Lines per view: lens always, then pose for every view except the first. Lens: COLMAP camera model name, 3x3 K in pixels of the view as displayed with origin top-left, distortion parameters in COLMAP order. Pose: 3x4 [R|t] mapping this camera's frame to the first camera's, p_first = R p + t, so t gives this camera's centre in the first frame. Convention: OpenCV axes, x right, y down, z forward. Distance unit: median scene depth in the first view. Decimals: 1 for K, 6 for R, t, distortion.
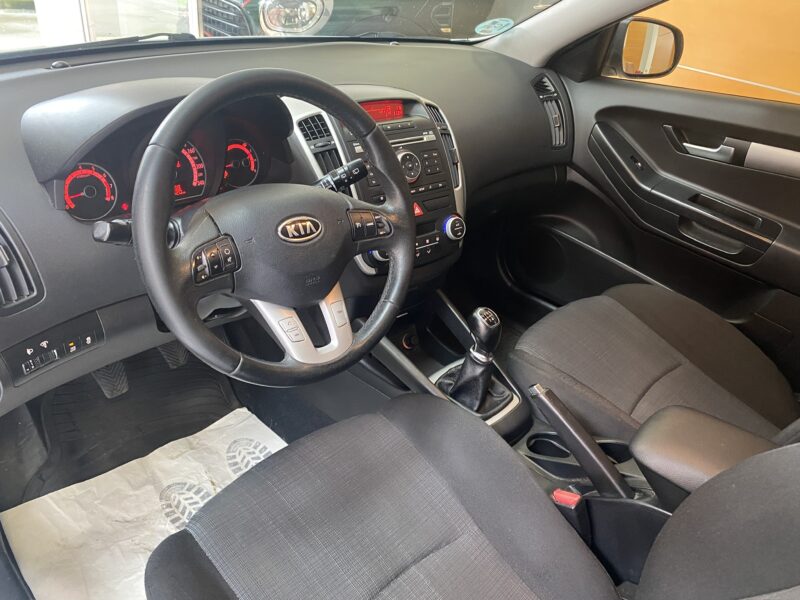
lens RADIAL K [[607.7, 0, 388.4], [0, 607.7, 297.0], [0, 0, 1]] dist [0.074490, -0.123528]
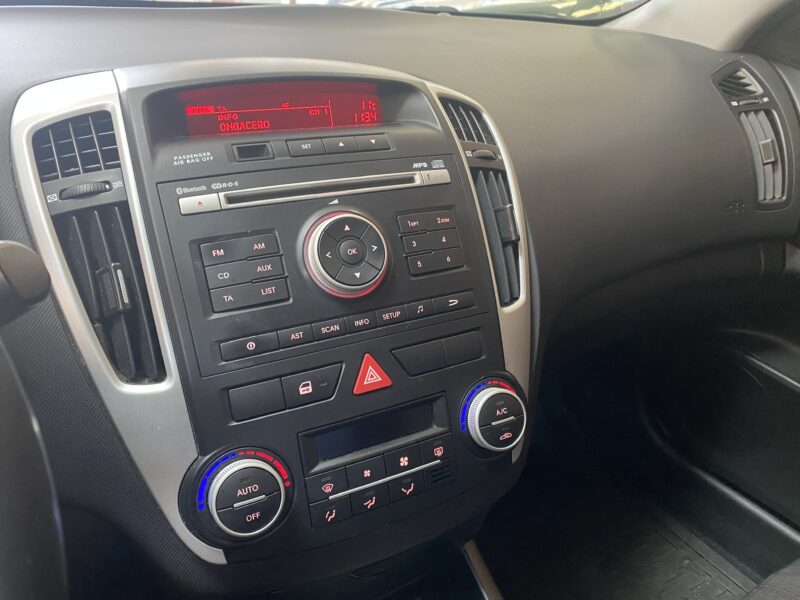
lens RADIAL K [[607.7, 0, 388.4], [0, 607.7, 297.0], [0, 0, 1]] dist [0.074490, -0.123528]
pose [[0.973219, 0.042781, -0.225865, 0.138854], [-0.062120, 0.994920, -0.079216, -0.167078], [0.221328, 0.091126, 0.970932, 0.682291]]
